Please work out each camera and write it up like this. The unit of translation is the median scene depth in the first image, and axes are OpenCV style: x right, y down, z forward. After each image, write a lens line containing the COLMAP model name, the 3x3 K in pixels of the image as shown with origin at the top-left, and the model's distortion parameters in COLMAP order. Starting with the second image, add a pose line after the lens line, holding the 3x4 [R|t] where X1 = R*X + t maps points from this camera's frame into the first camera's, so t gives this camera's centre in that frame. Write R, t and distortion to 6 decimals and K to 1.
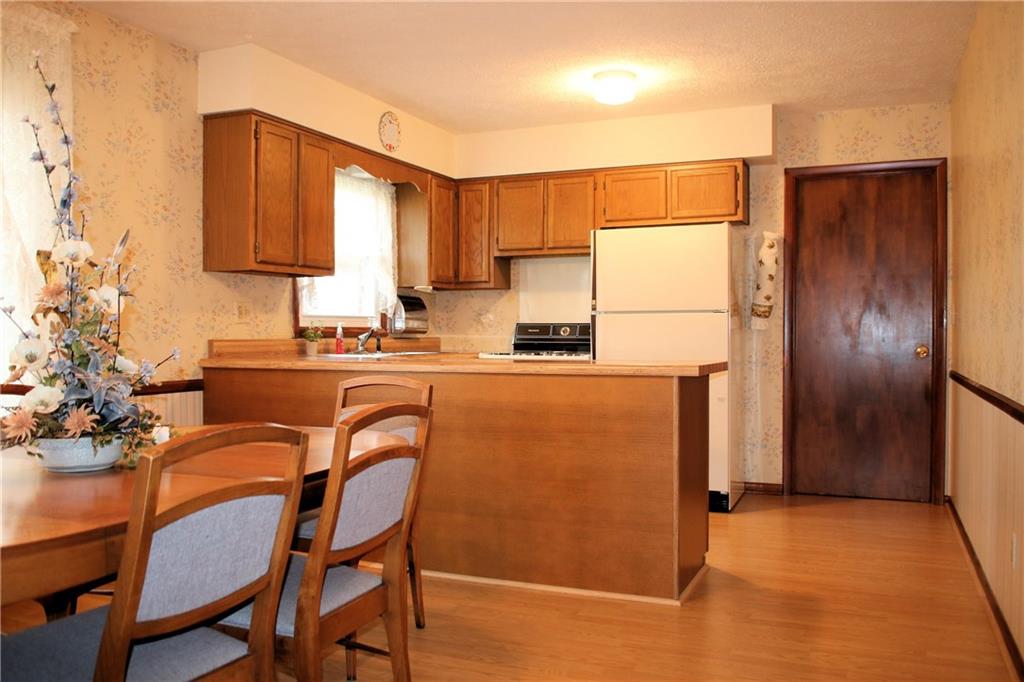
lens RADIAL K [[872.3, 0, 512.0], [0, 872.3, 340.0], [0, 0, 1]] dist [-0.044833, 0.003220]
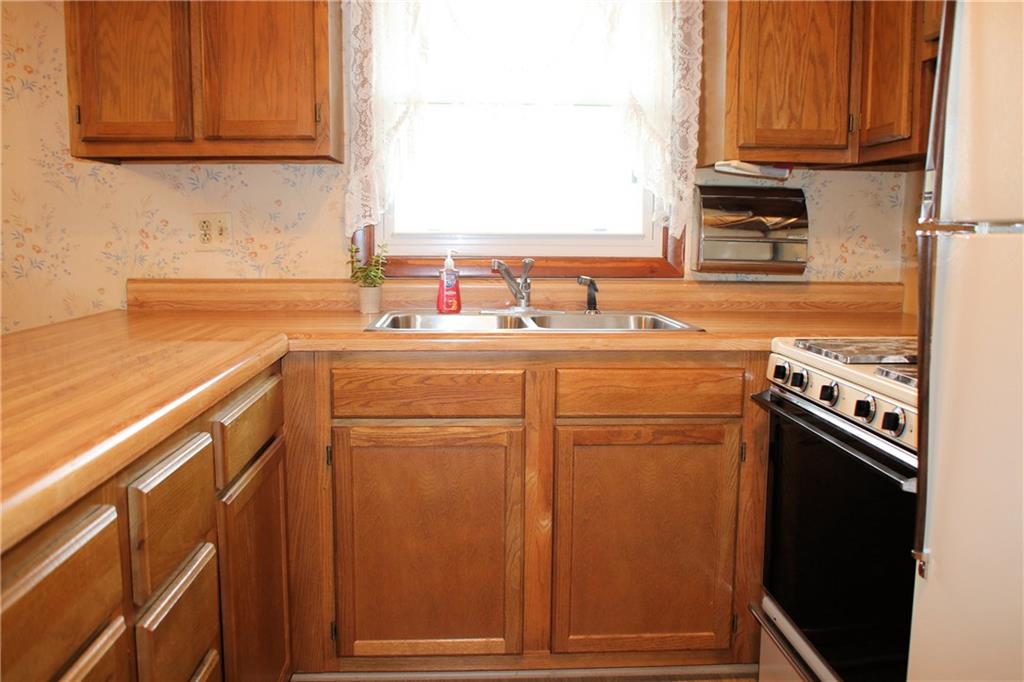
lens RADIAL K [[872.3, 0, 512.6], [0, 872.3, 341.9], [0, 0, 1]] dist [-0.044833, 0.003220]
pose [[0.440208, 0.110561, -0.891063, 0.326074], [-0.013078, 0.993074, 0.116757, -0.031911], [0.897801, -0.039744, 0.438605, 1.013596]]
